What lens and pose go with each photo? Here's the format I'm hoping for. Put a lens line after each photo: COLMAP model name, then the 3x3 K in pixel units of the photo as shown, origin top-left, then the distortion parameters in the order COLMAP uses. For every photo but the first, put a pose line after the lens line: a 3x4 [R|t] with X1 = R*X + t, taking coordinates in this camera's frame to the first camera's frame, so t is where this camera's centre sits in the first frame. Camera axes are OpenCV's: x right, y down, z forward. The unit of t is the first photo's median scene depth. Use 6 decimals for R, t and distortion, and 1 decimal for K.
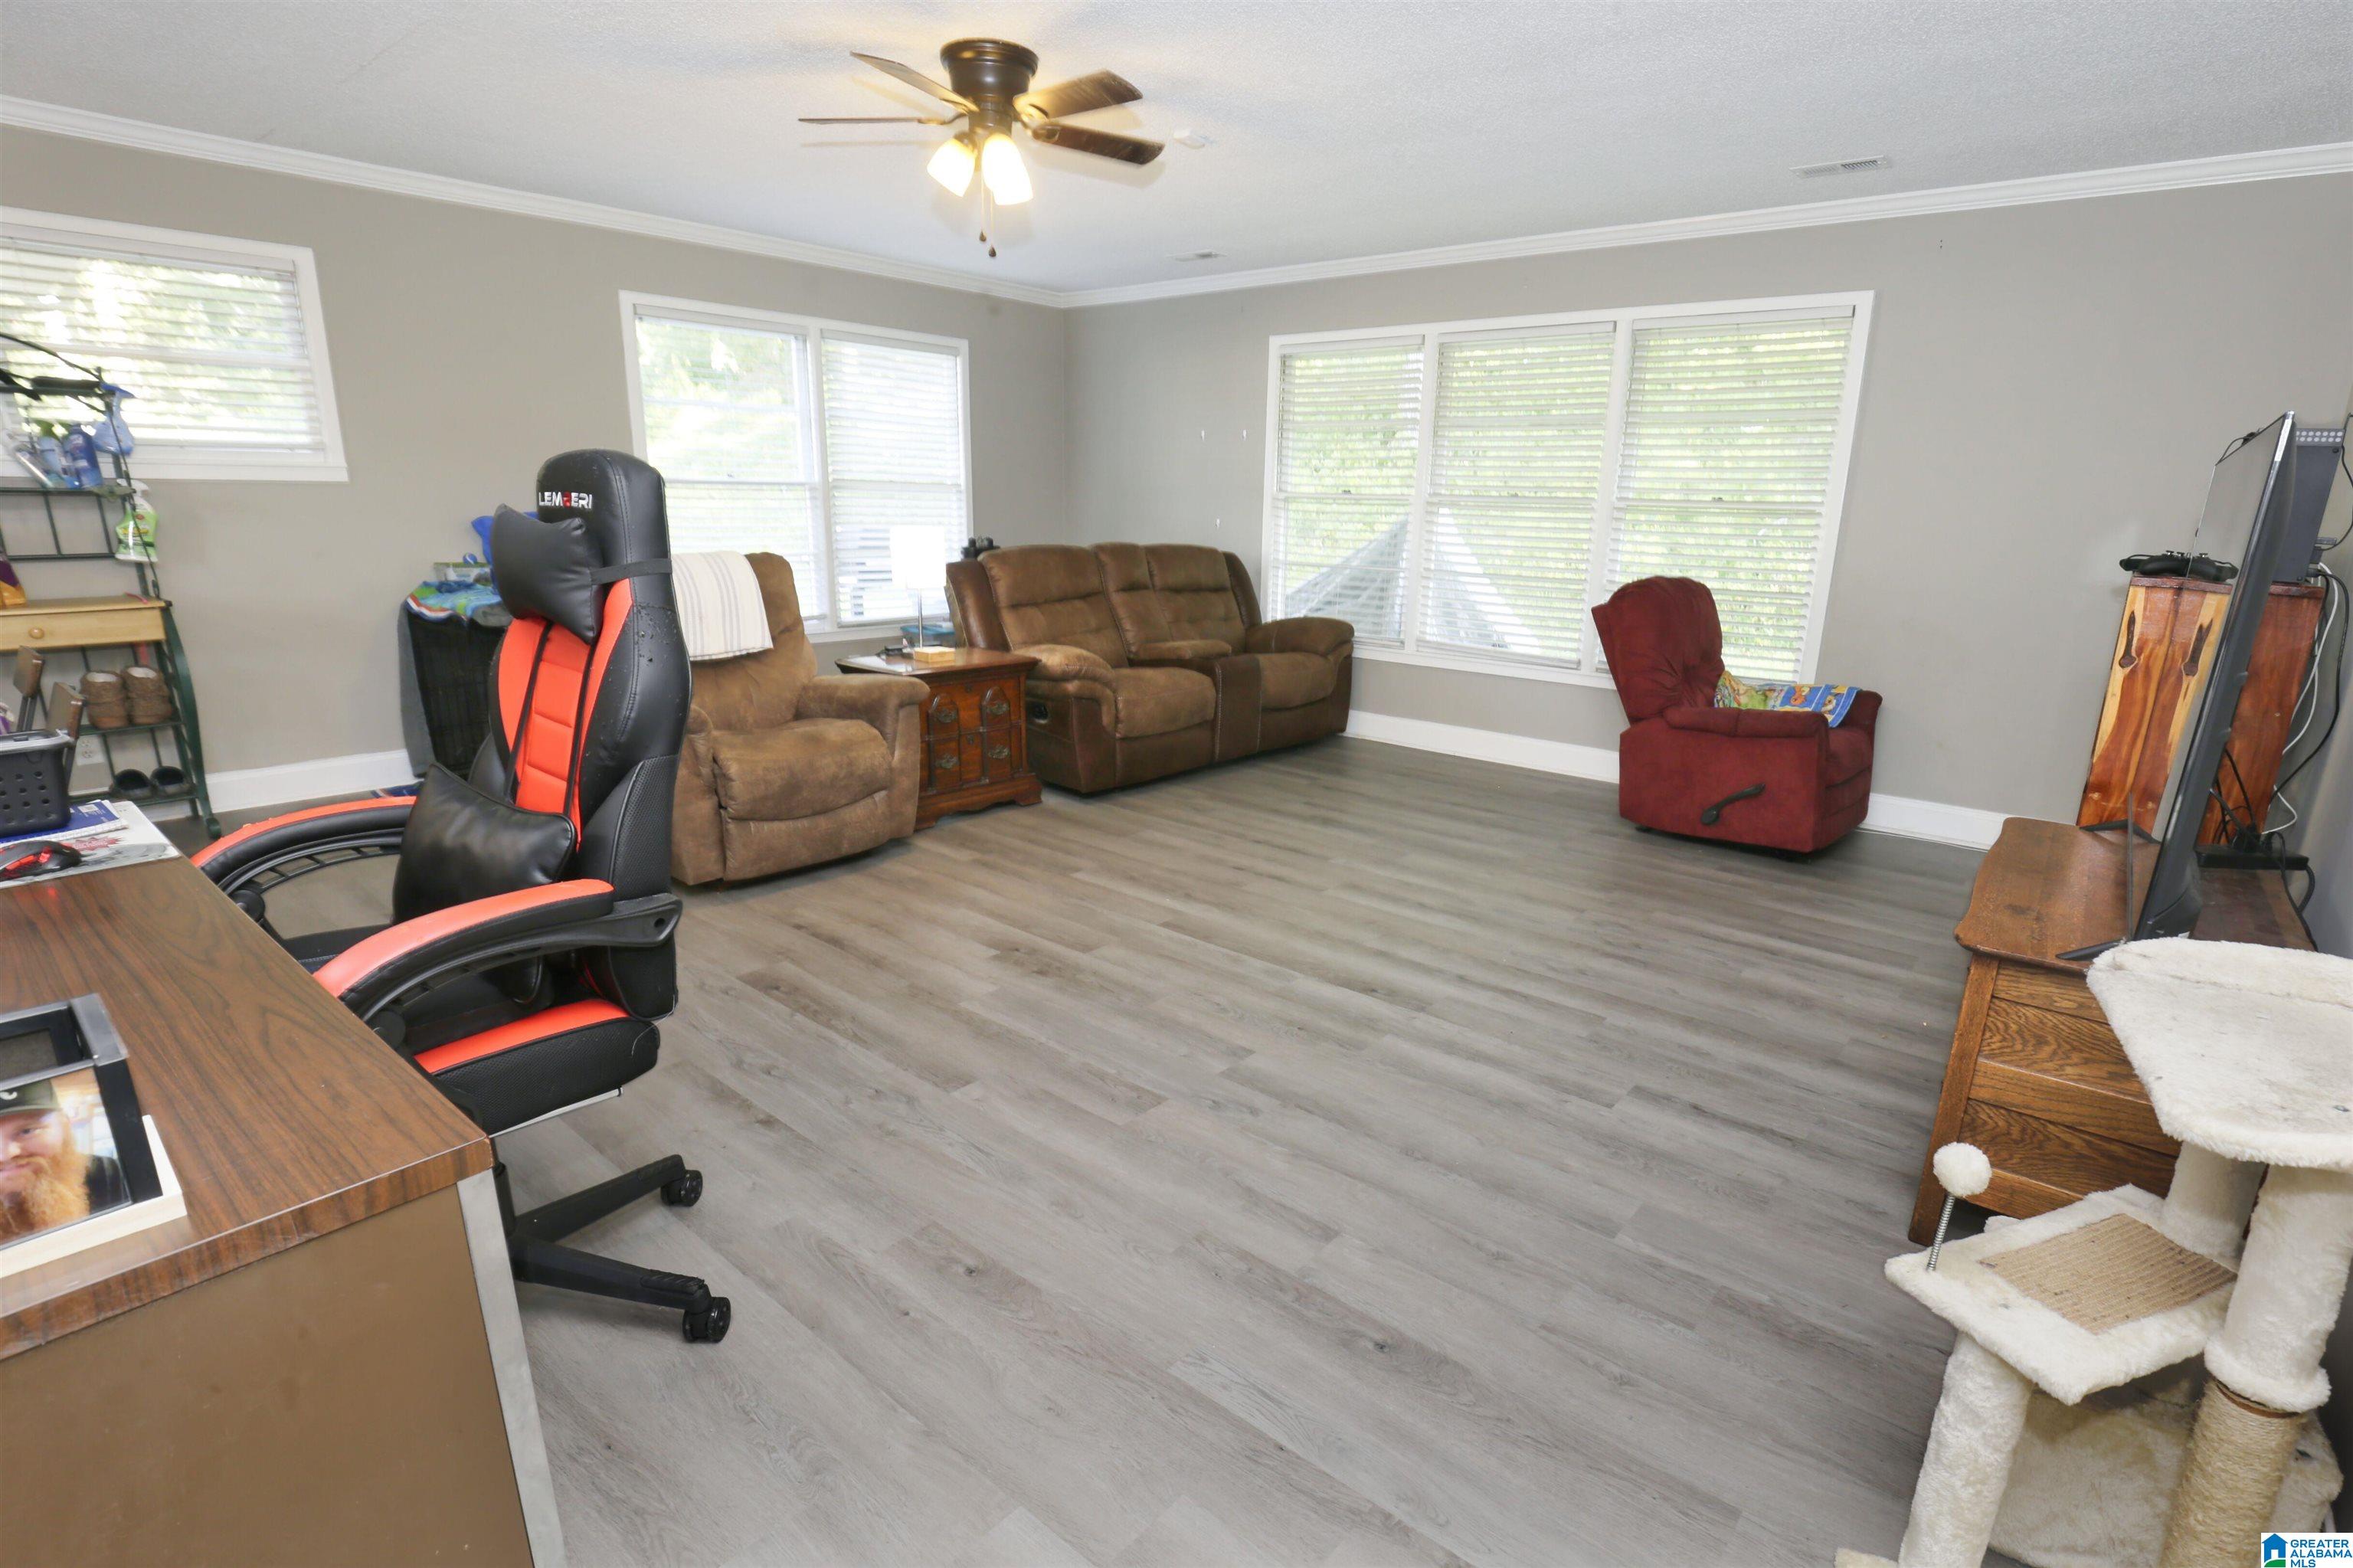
lens RADIAL K [[1117.8, 0, 1200.6], [0, 1117.8, 853.2], [0, 0, 1]] dist [-0.027159, 0.000502]
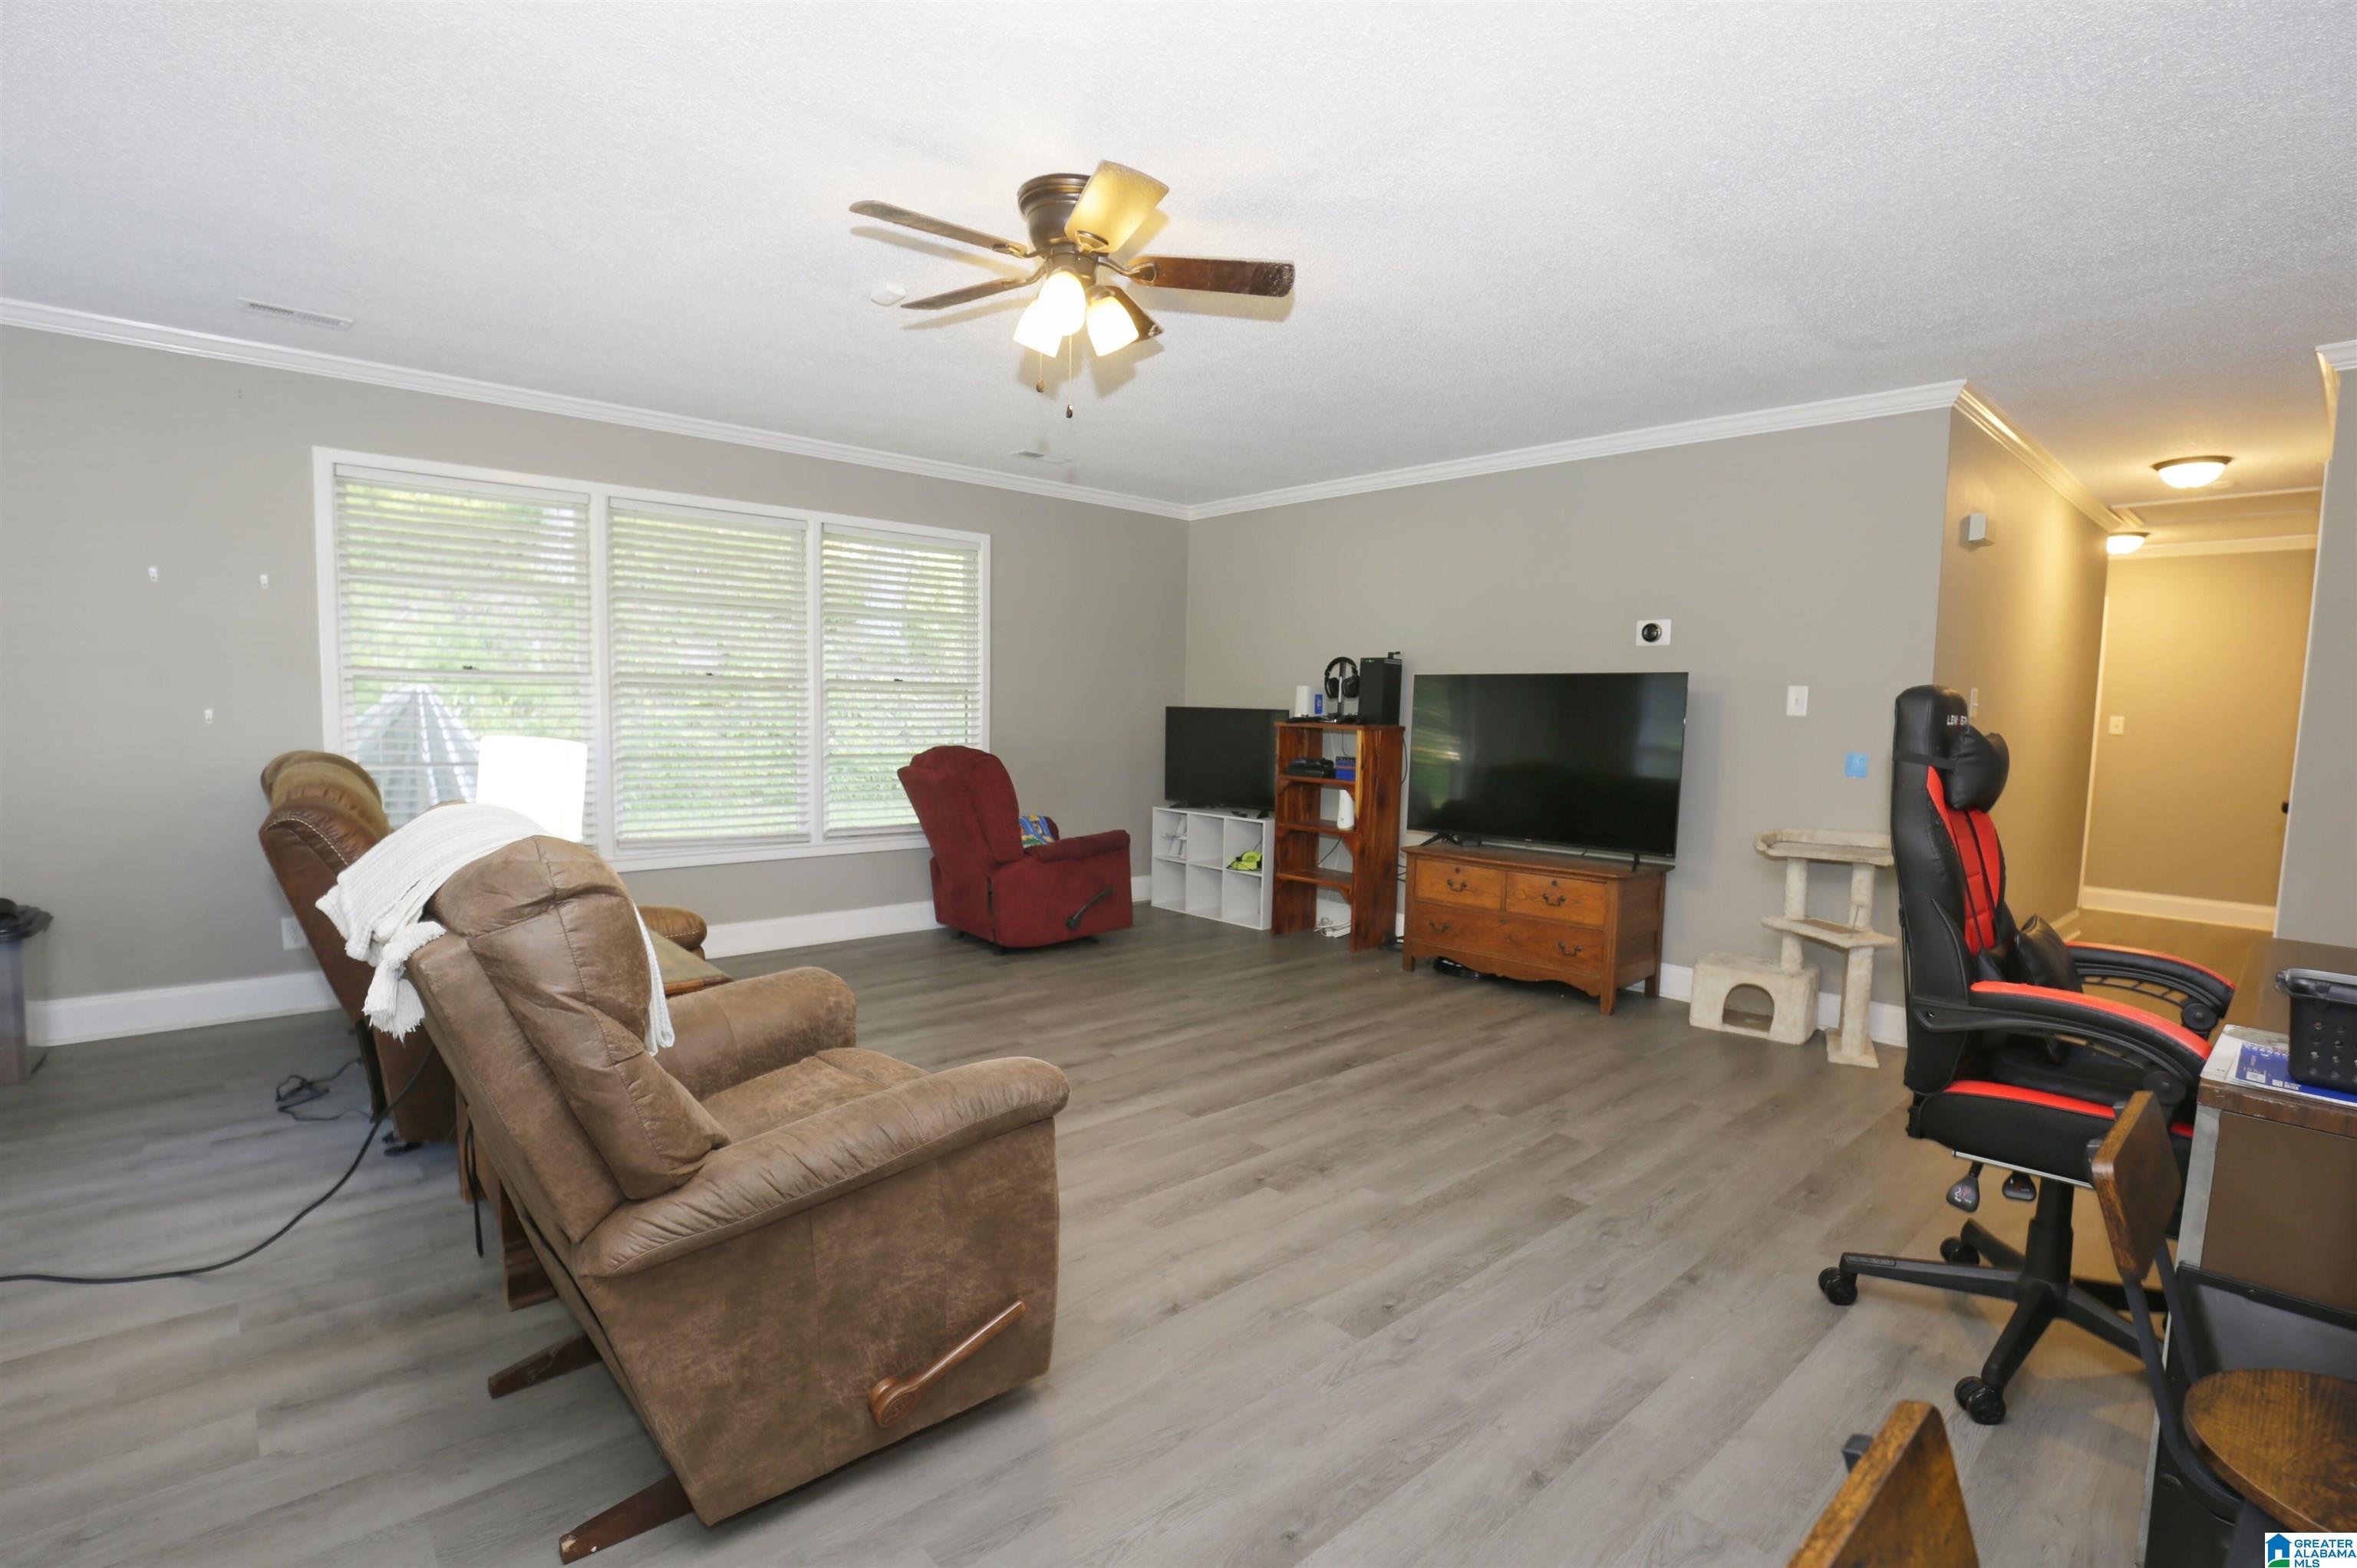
lens RADIAL K [[1119.6, 0, 1184.0], [0, 1119.6, 793.7], [0, 0, 1]] dist [-0.027159, 0.000502]
pose [[0.133274, -0.099474, 0.986075, -0.904273], [0.276529, 0.959169, 0.059385, -0.248871], [-0.951719, 0.264764, 0.155339, 0.729231]]
